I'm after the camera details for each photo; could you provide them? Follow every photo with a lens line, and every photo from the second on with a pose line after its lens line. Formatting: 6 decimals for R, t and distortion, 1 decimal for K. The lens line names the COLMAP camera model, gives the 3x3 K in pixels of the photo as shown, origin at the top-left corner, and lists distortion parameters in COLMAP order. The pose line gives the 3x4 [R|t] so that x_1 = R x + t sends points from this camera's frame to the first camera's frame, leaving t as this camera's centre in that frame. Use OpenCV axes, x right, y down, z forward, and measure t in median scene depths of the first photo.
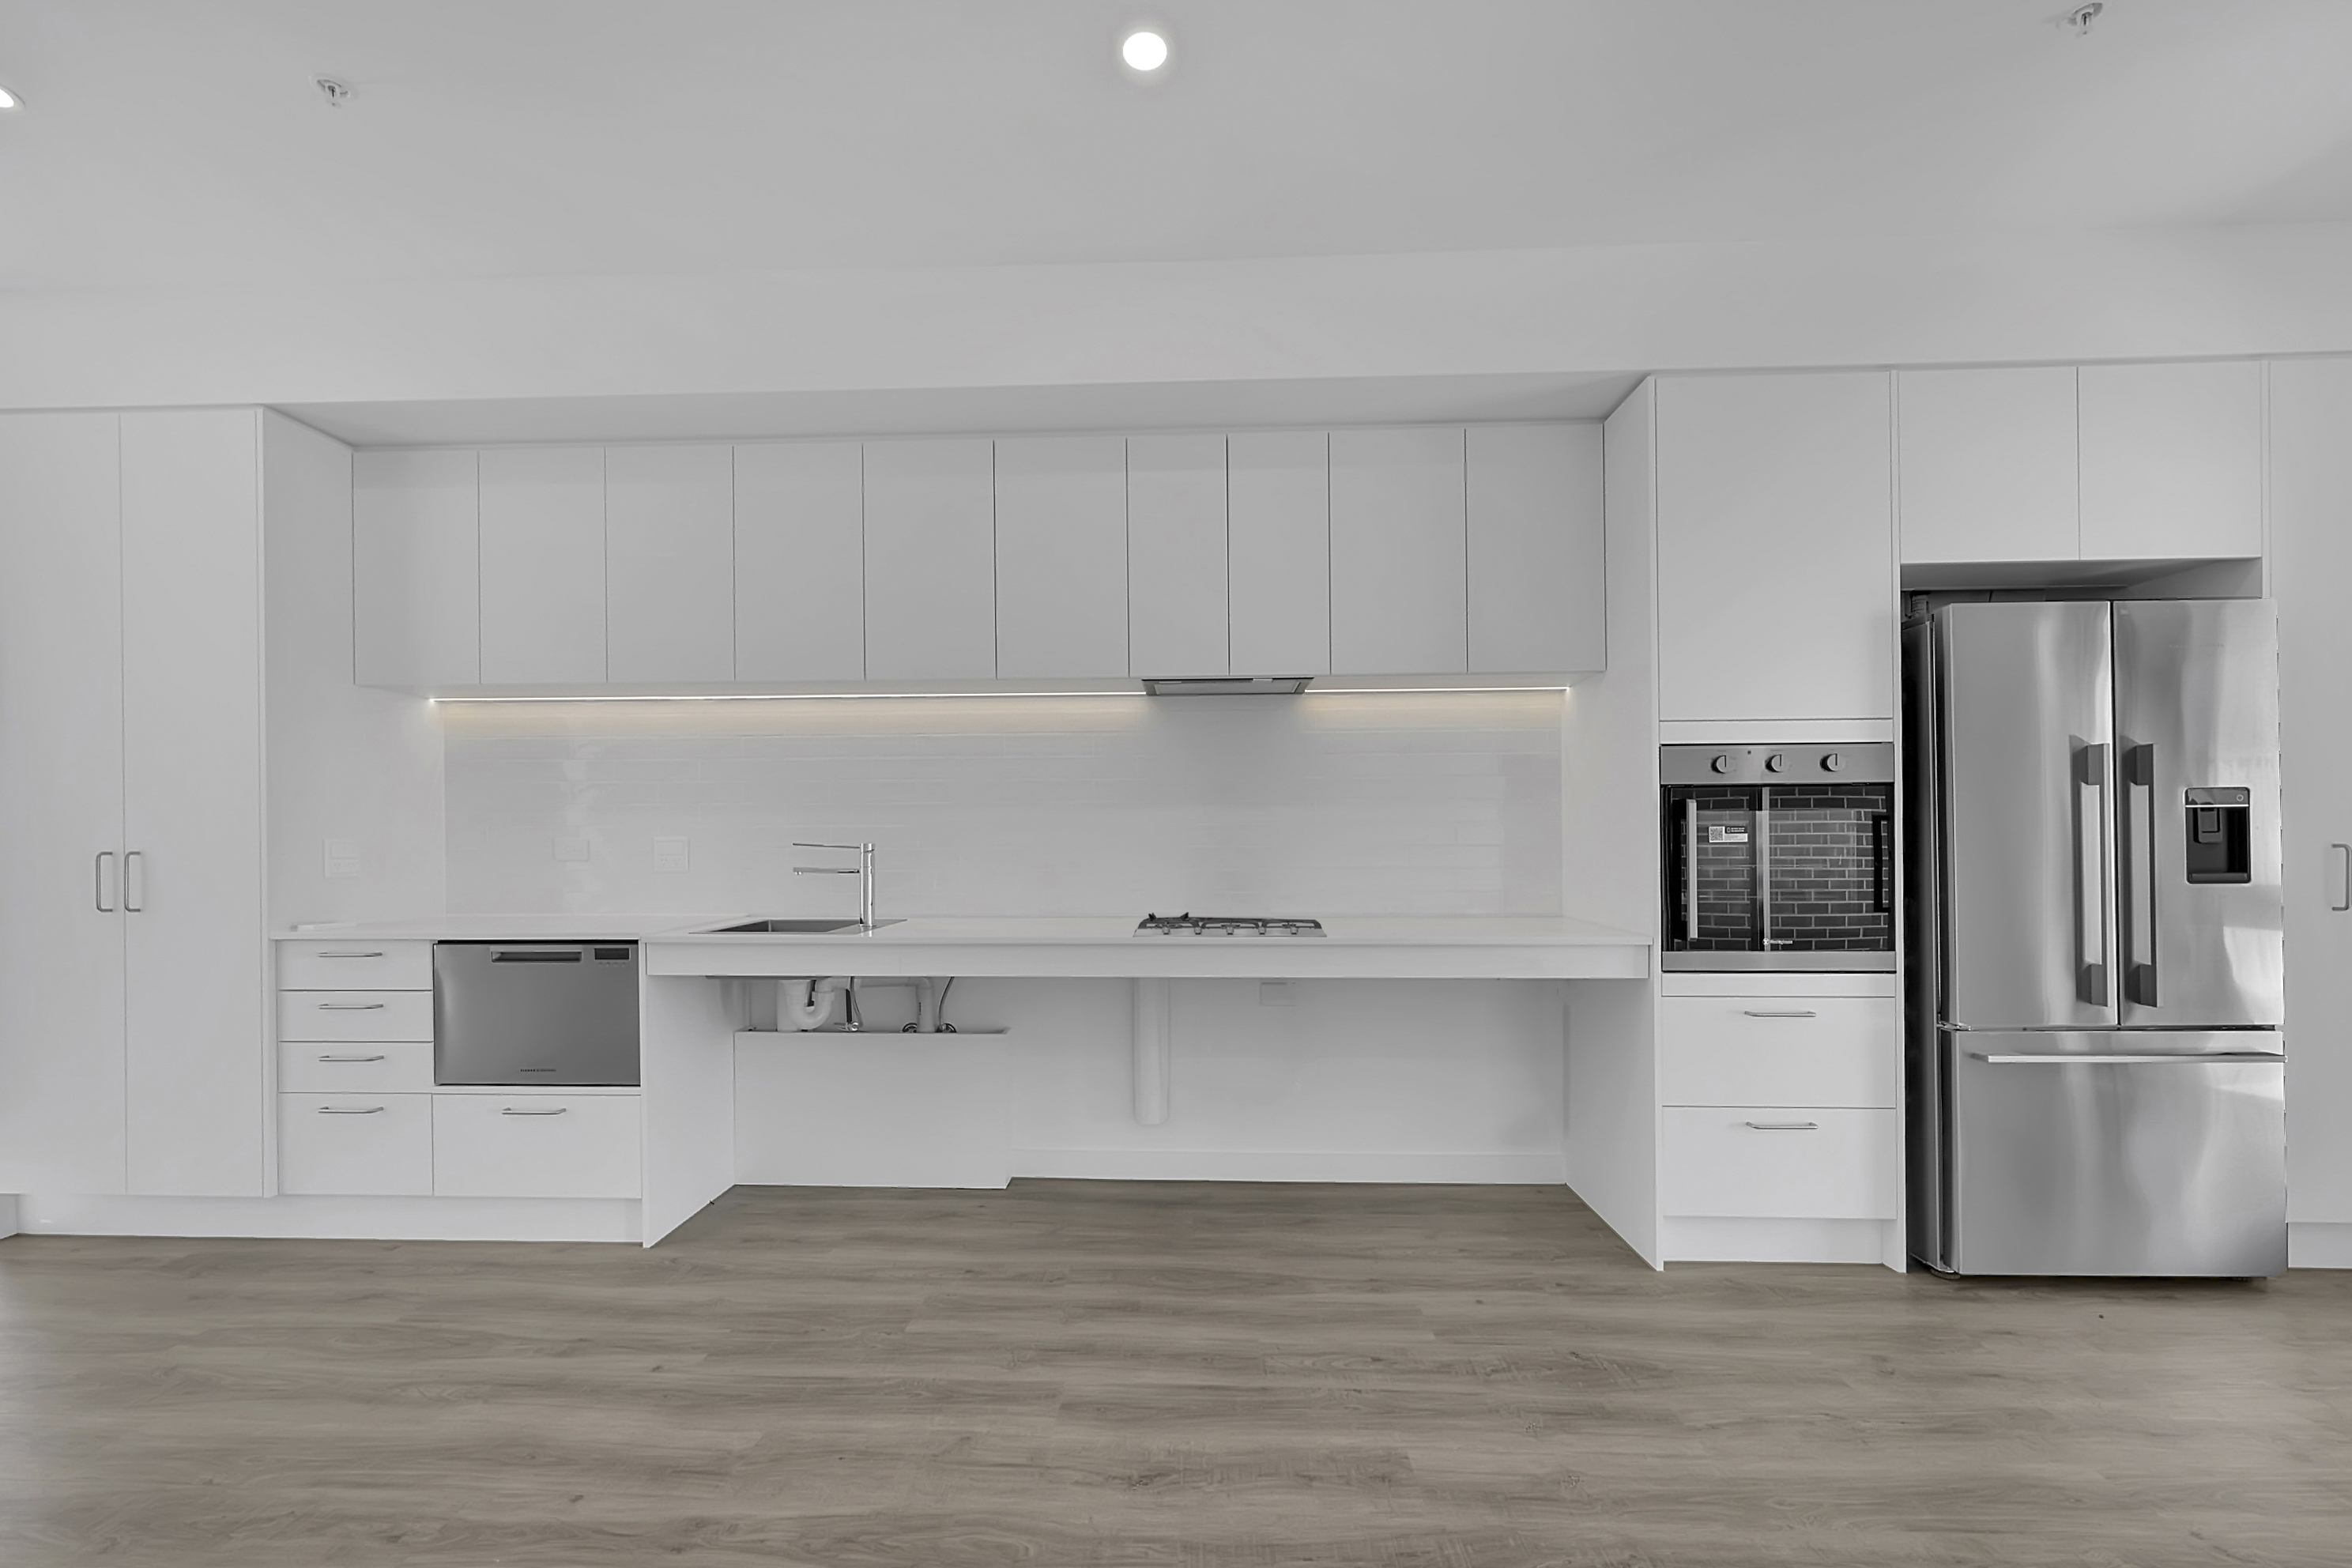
lens RADIAL K [[1004.8, 0, 1169.1], [0, 1004.8, 828.5], [0, 0, 1]] dist [-0.001266, -0.000149]
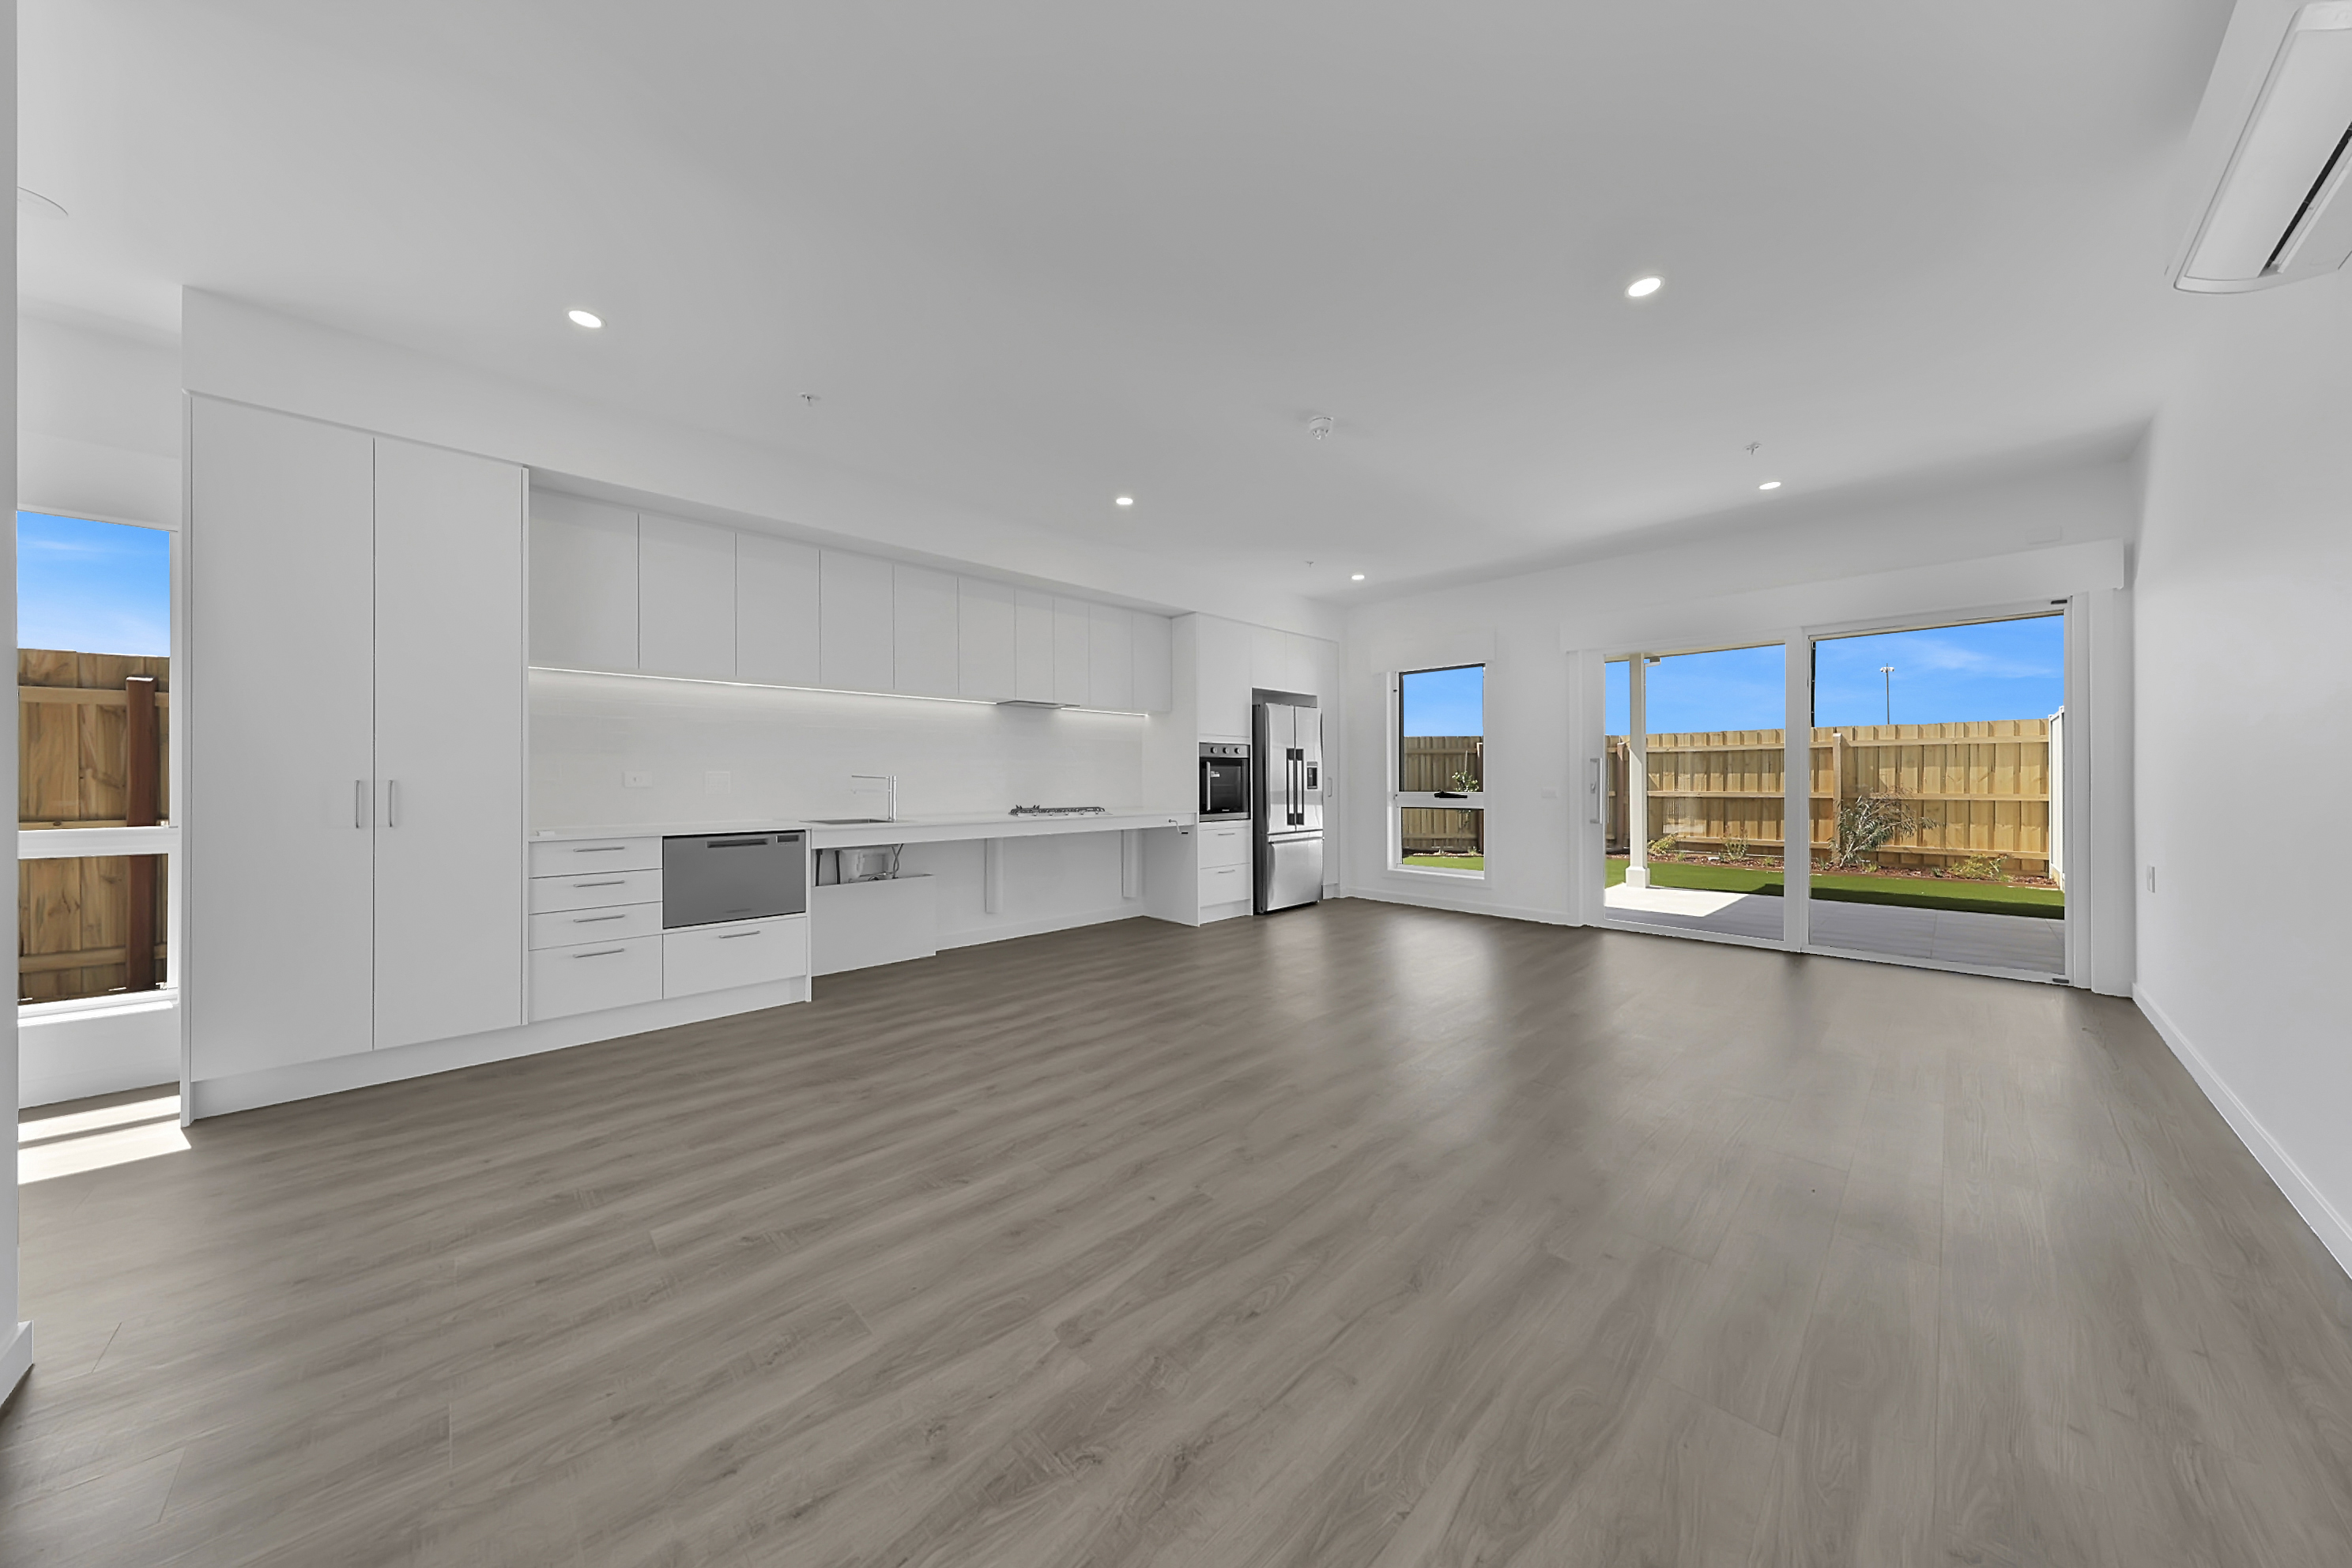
lens RADIAL K [[708.5, 0, 1195.5], [0, 708.5, 775.2], [0, 0, 1]] dist [0.000040, 0.000022]
pose [[0.688290, 0.005321, 0.725417, -0.972587], [-0.014408, 0.999876, 0.006336, -0.003908], [-0.725293, -0.014813, 0.688281, -0.376988]]
